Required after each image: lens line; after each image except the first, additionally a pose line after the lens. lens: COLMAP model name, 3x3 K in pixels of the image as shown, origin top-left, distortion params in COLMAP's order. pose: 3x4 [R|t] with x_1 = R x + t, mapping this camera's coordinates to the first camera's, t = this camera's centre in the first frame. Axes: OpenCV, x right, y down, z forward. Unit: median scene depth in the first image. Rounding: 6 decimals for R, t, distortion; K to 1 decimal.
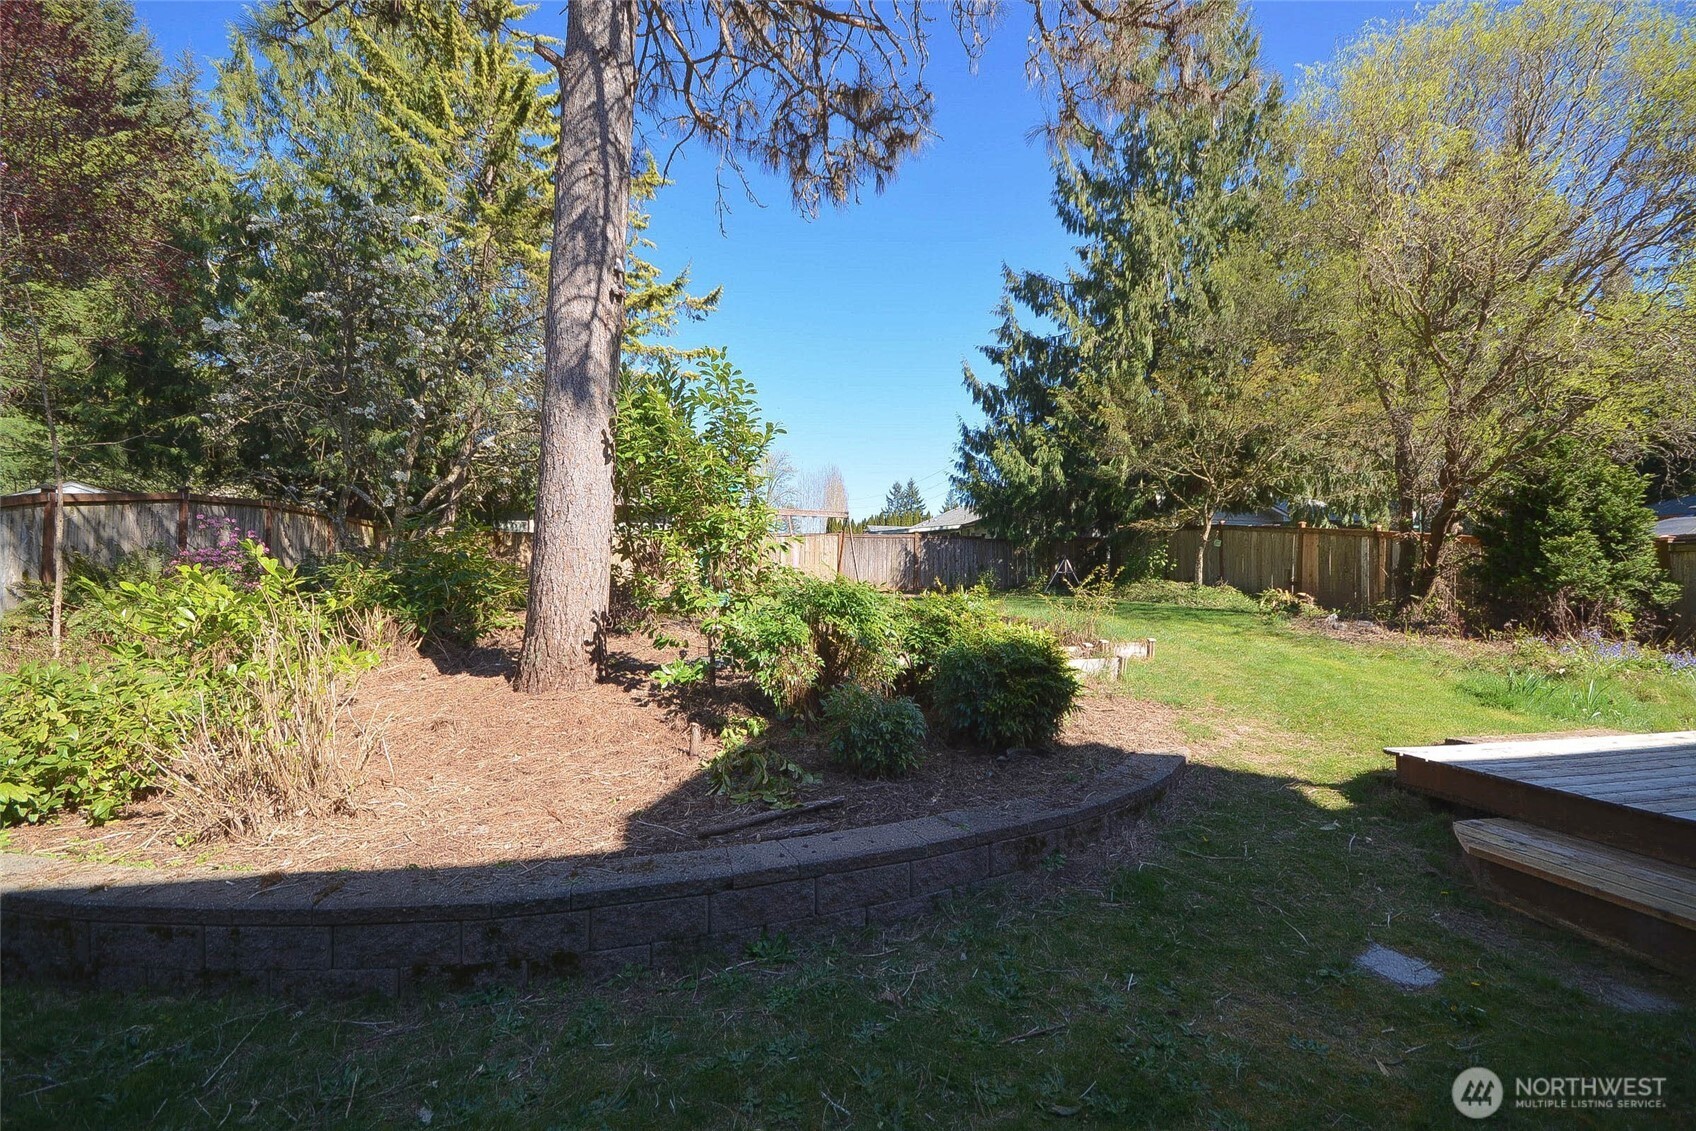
lens RADIAL K [[734.6, 0, 848.0], [0, 734.6, 565.5], [0, 0, 1]] dist [-0.001899, -0.000615]
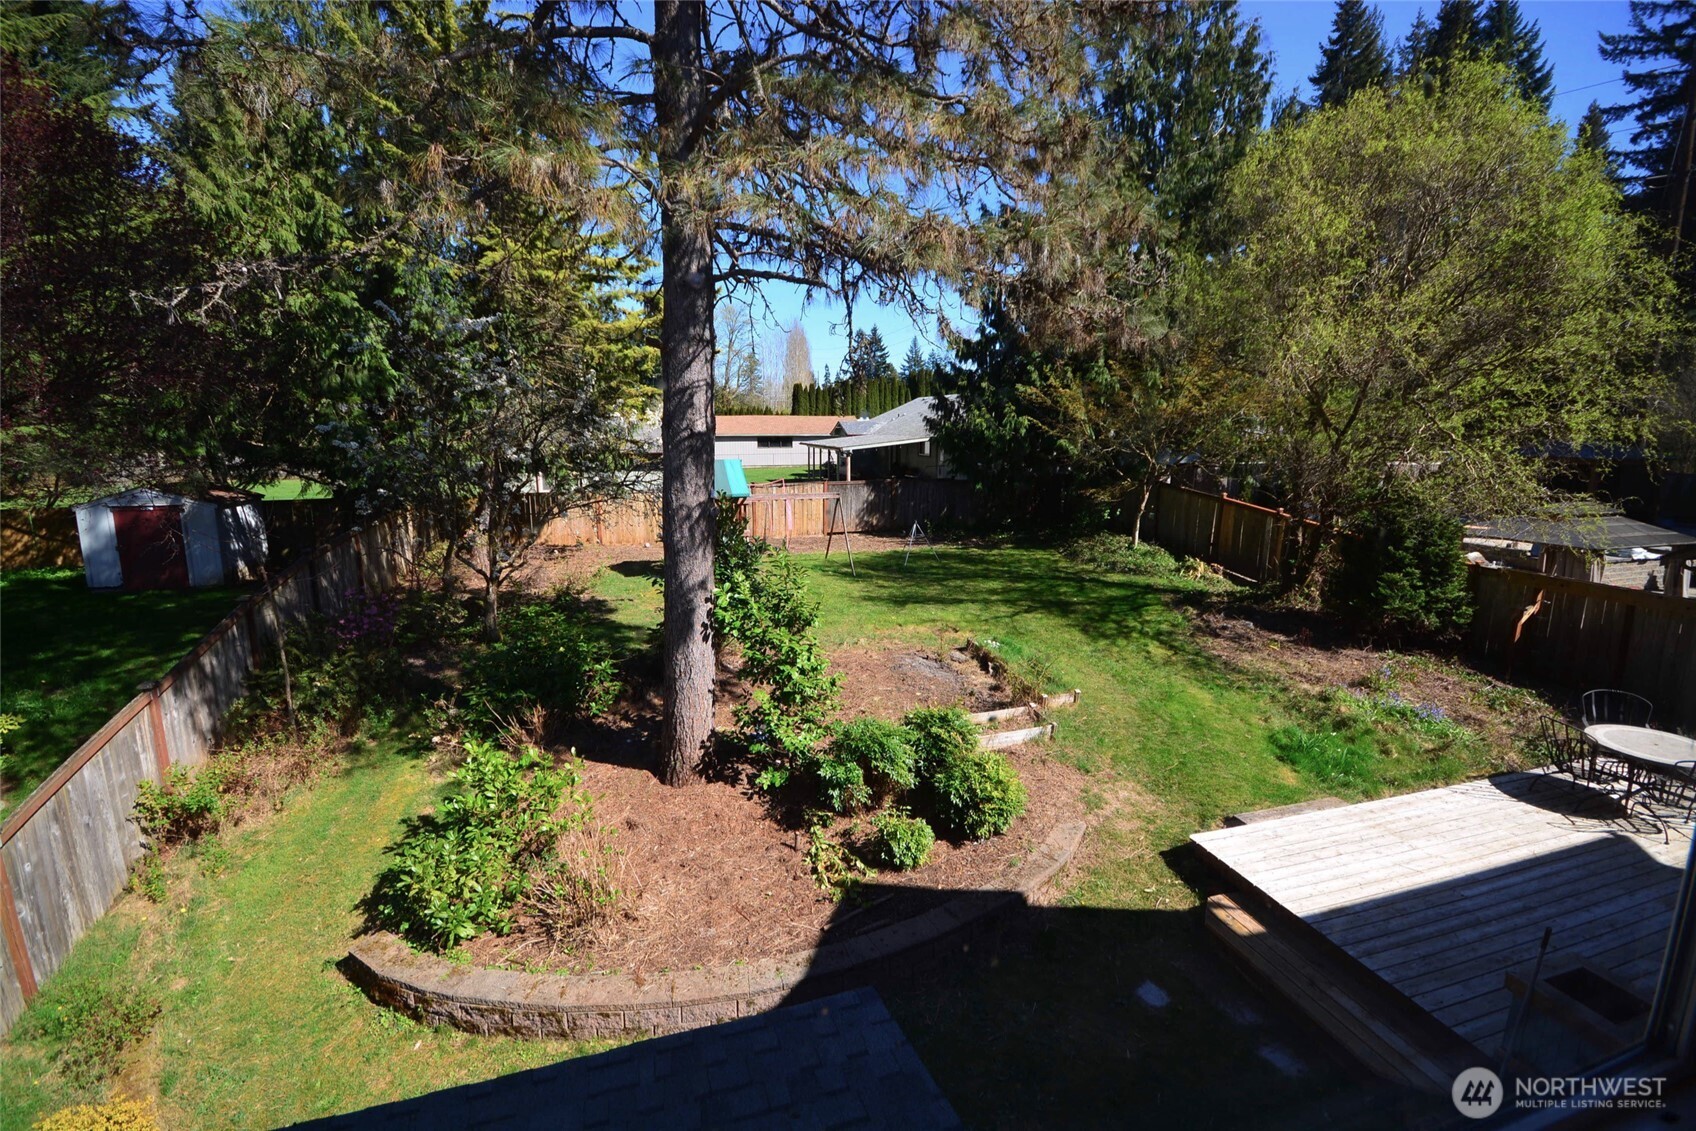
lens RADIAL K [[734.6, 0, 848.0], [0, 734.6, 565.5], [0, 0, 1]] dist [-0.001899, -0.000615]
pose [[0.998582, -0.012870, 0.051664, -0.123102], [0.001502, 0.976769, 0.214290, -0.542463], [-0.053221, -0.213908, 0.975403, -0.379811]]
